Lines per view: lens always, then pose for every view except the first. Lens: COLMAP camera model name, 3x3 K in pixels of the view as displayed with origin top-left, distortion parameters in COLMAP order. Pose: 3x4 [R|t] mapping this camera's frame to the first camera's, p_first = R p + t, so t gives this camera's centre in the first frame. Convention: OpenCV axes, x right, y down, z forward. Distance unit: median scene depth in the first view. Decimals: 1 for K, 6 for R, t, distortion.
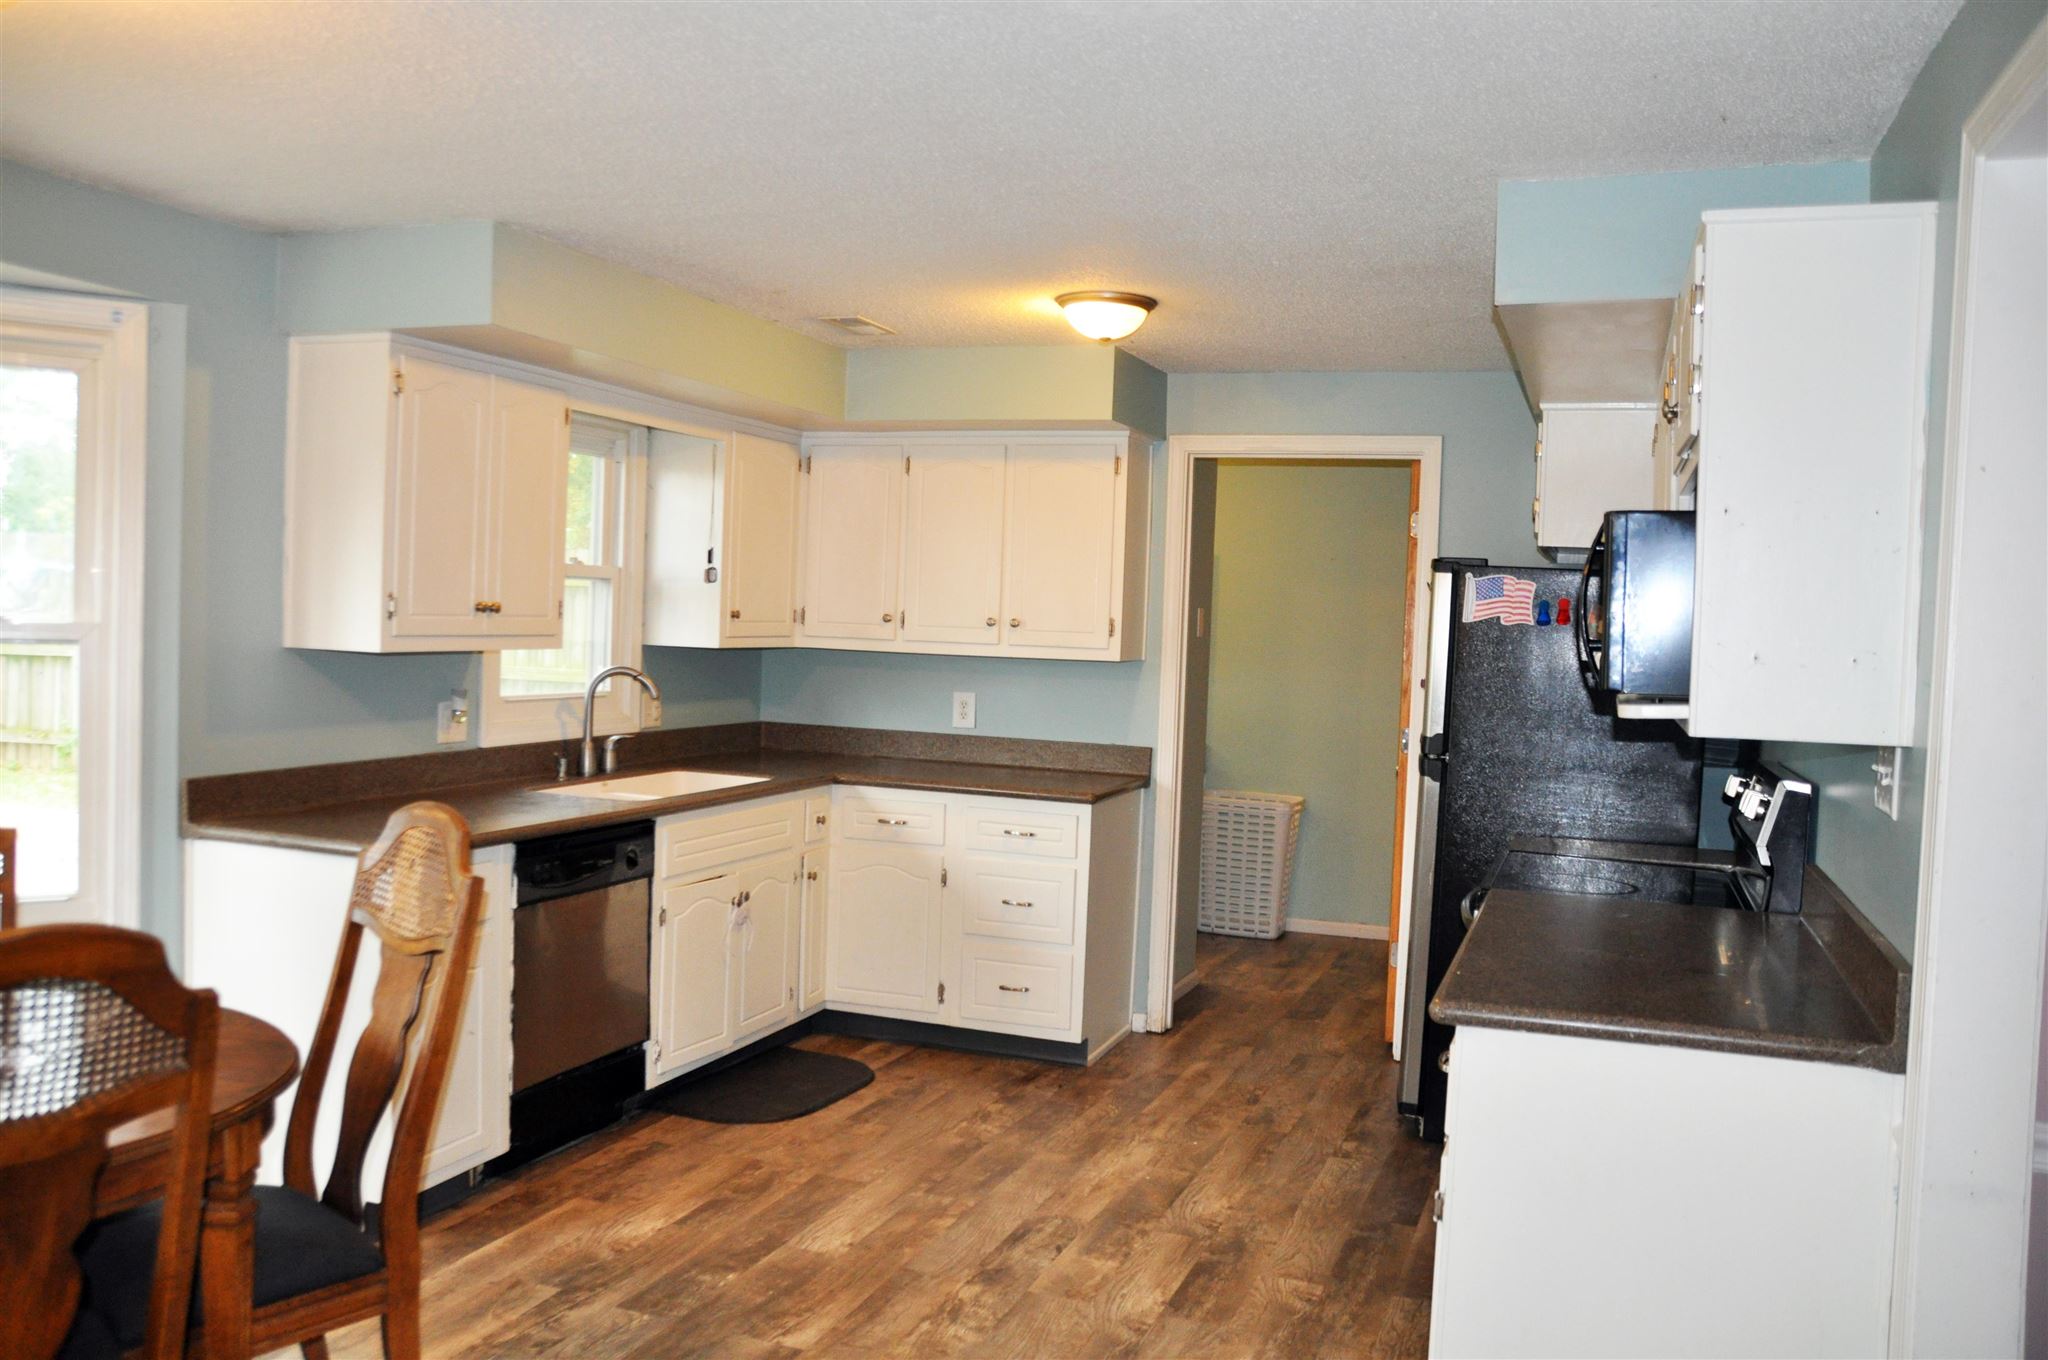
lens RADIAL K [[1623.8, 0, 1024.4], [0, 1623.8, 677.6], [0, 0, 1]] dist [-0.145210, 0.141505]
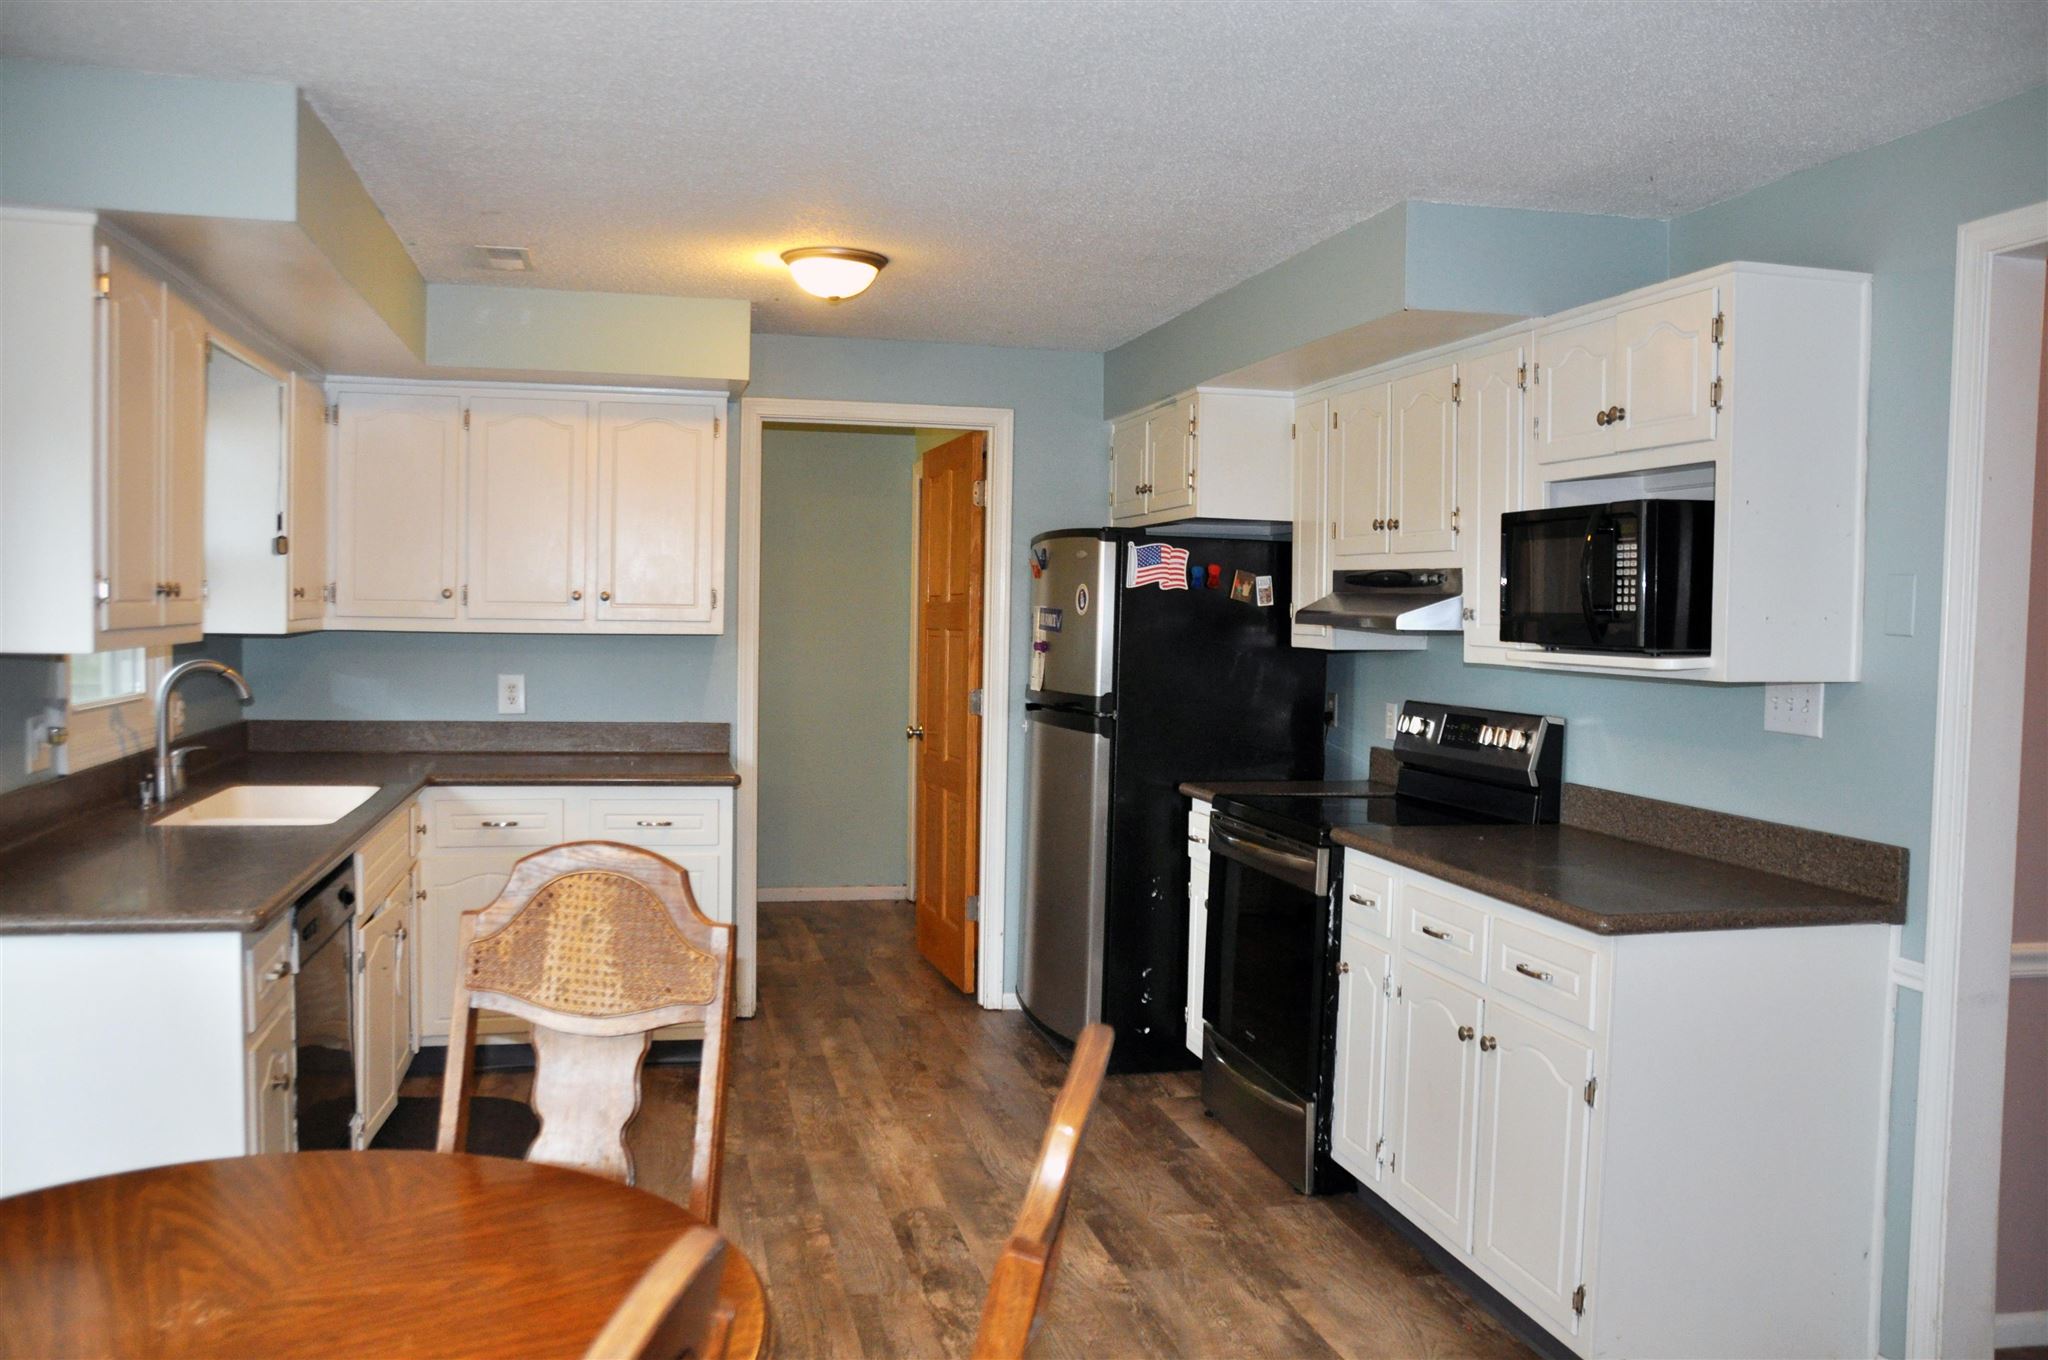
lens RADIAL K [[1623.8, 0, 1024.4], [0, 1623.8, 677.6], [0, 0, 1]] dist [-0.145210, 0.141505]
pose [[0.834021, -0.044945, 0.549899, -0.363406], [0.031361, 0.998927, 0.034082, -0.013113], [-0.550841, -0.011180, 0.834535, 0.130243]]
